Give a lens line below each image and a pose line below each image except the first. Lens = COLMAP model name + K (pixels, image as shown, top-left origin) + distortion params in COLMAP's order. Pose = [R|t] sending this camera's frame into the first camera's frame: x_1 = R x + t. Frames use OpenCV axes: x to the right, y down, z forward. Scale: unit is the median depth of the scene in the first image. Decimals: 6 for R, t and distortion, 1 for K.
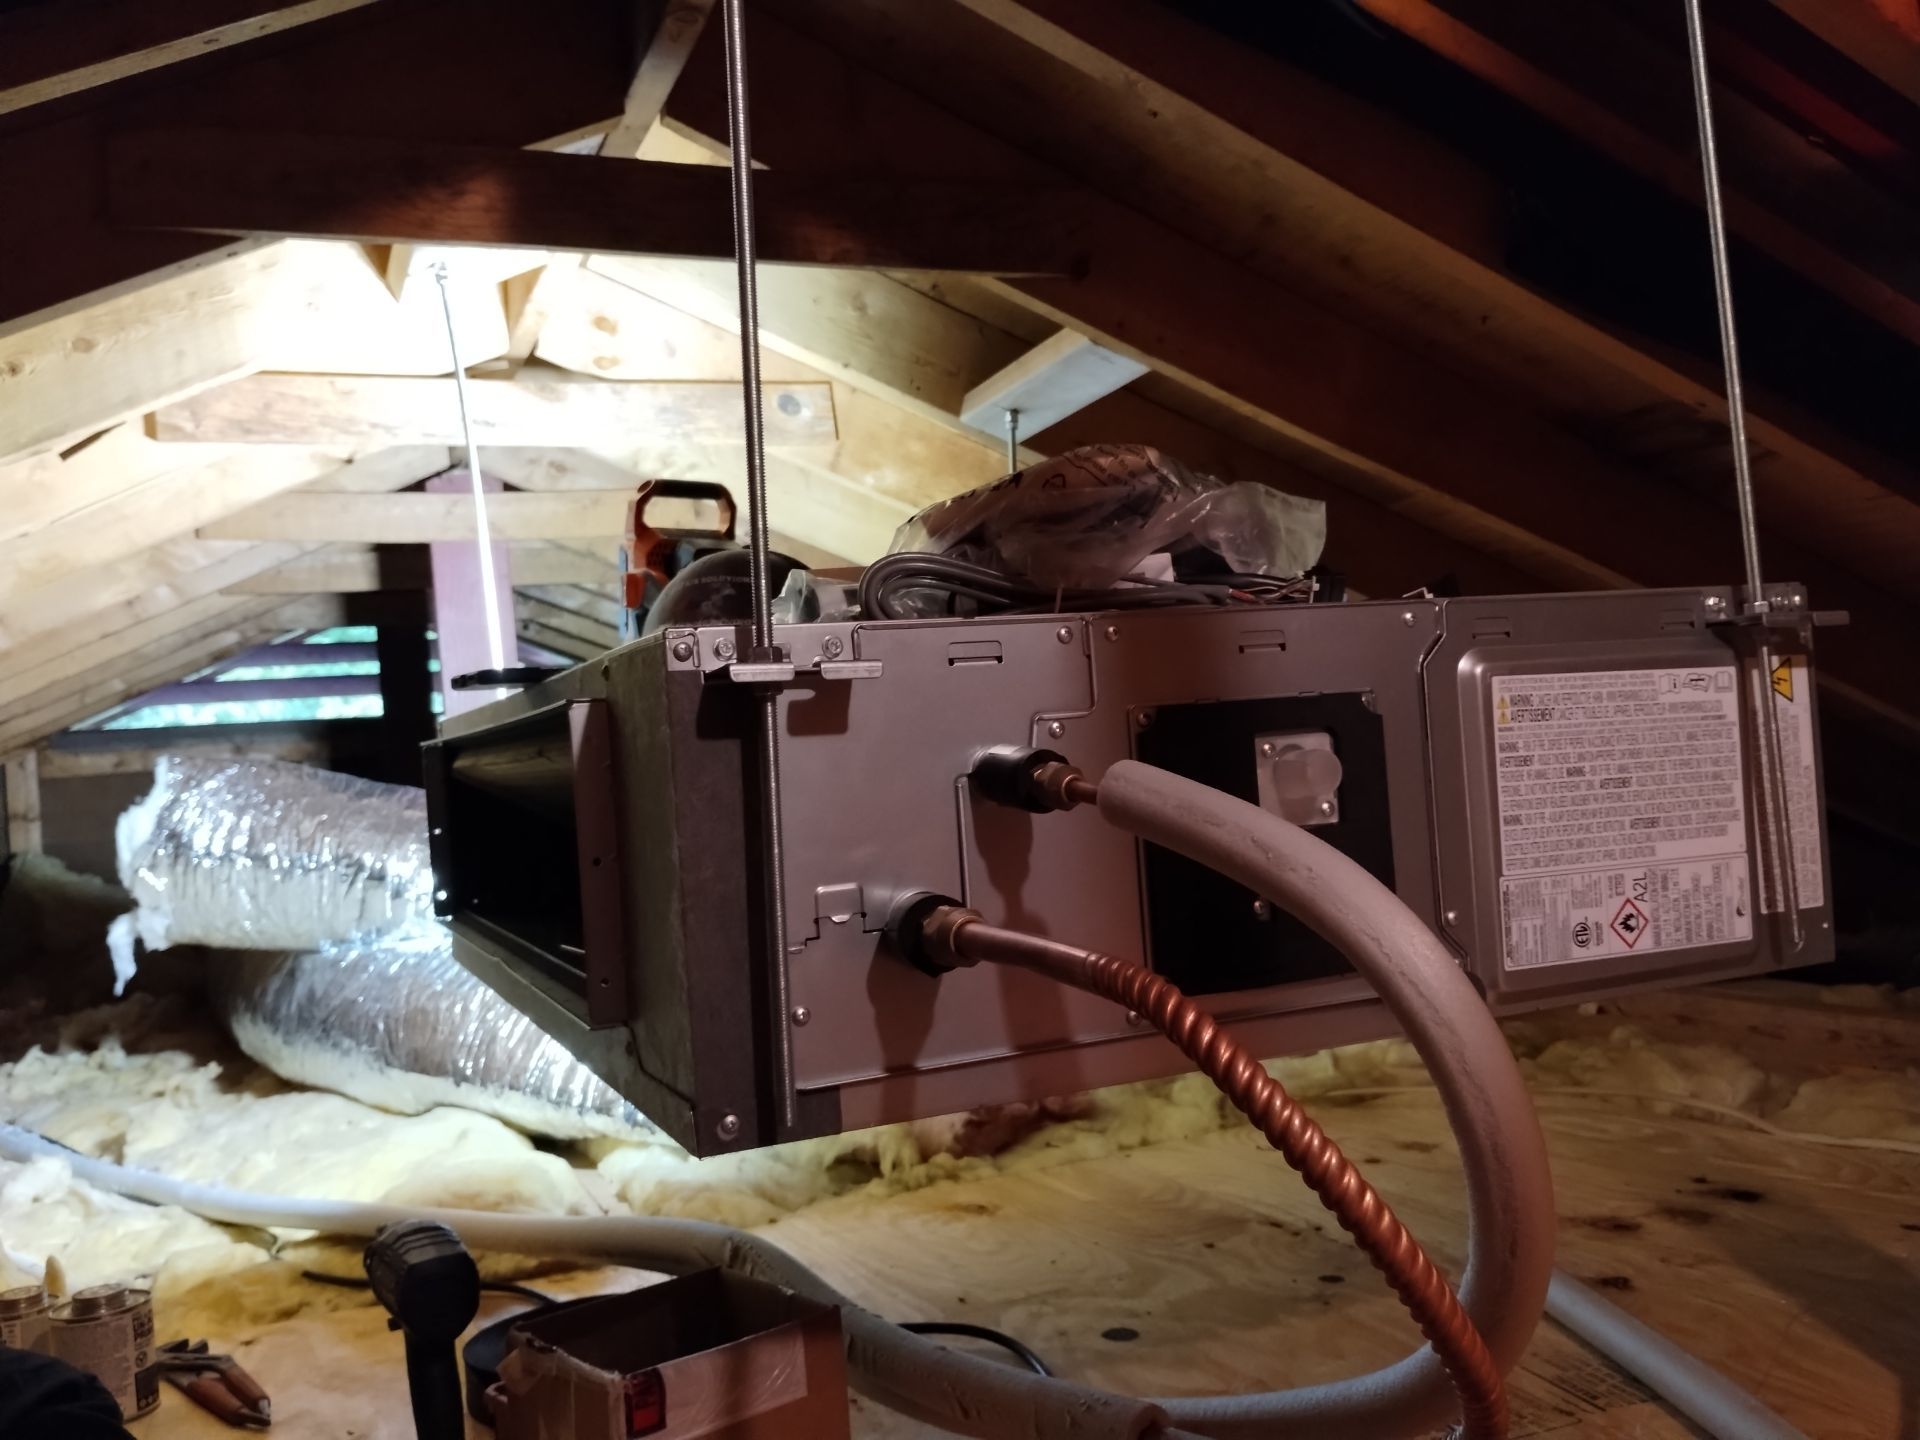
lens RADIAL K [[1612.0, 0, 956.1], [0, 1612.0, 715.8], [0, 0, 1]] dist [0.033412, -0.025847]
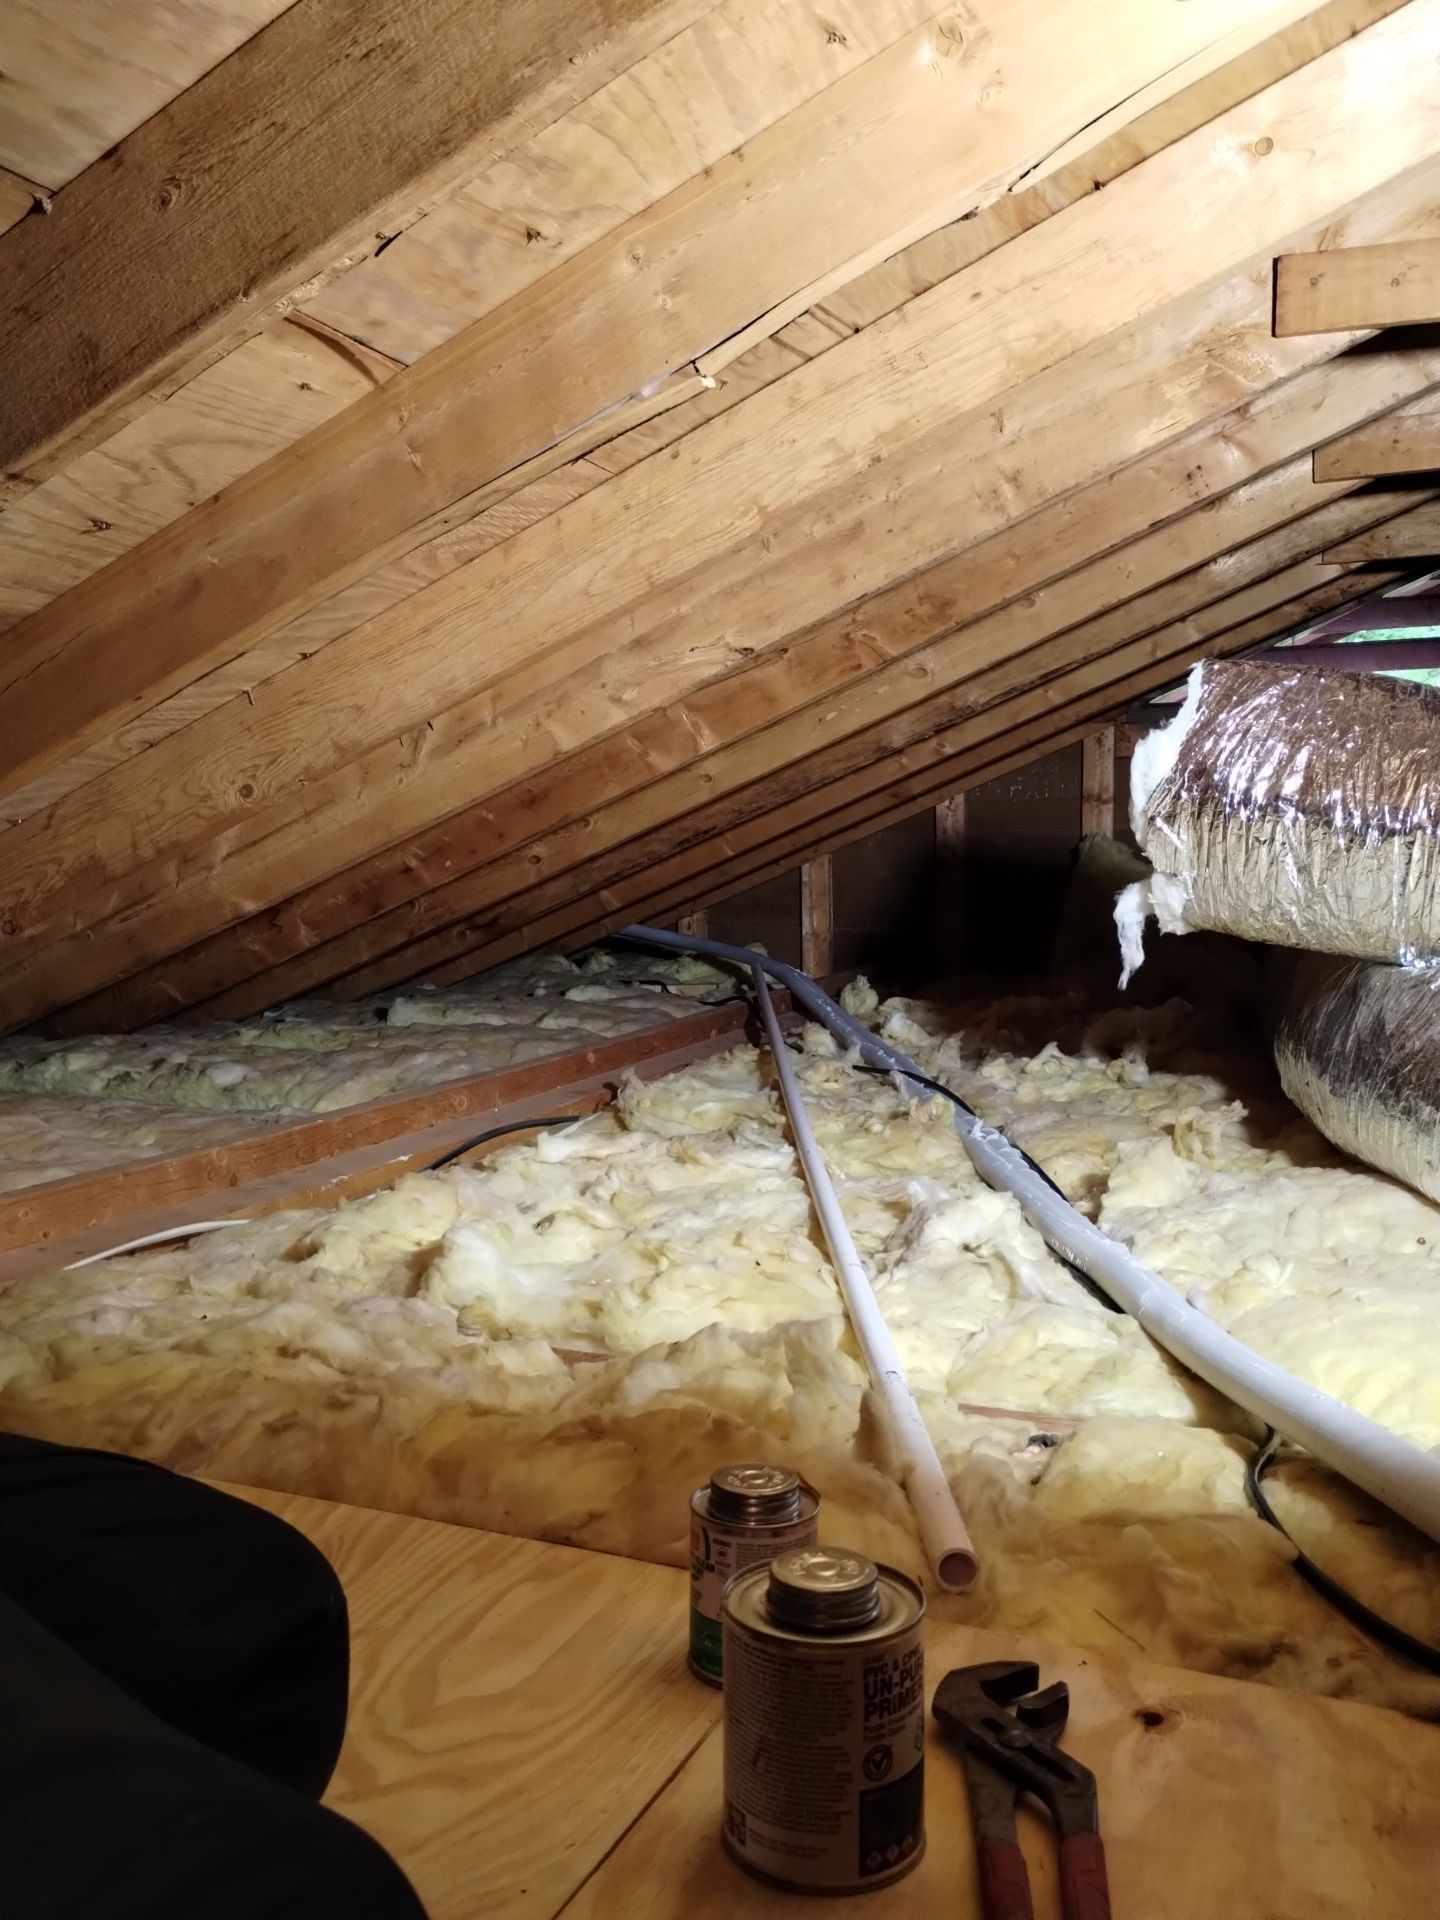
lens RADIAL K [[1612.0, 0, 715.0], [0, 1612.0, 957.3], [0, 0, 1]] dist [0.033412, -0.025847]
pose [[0.702736, 0.115444, -0.702022, -0.133532], [-0.030325, 0.990711, 0.132562, 0.066773], [0.710804, -0.071867, 0.699709, 0.361752]]
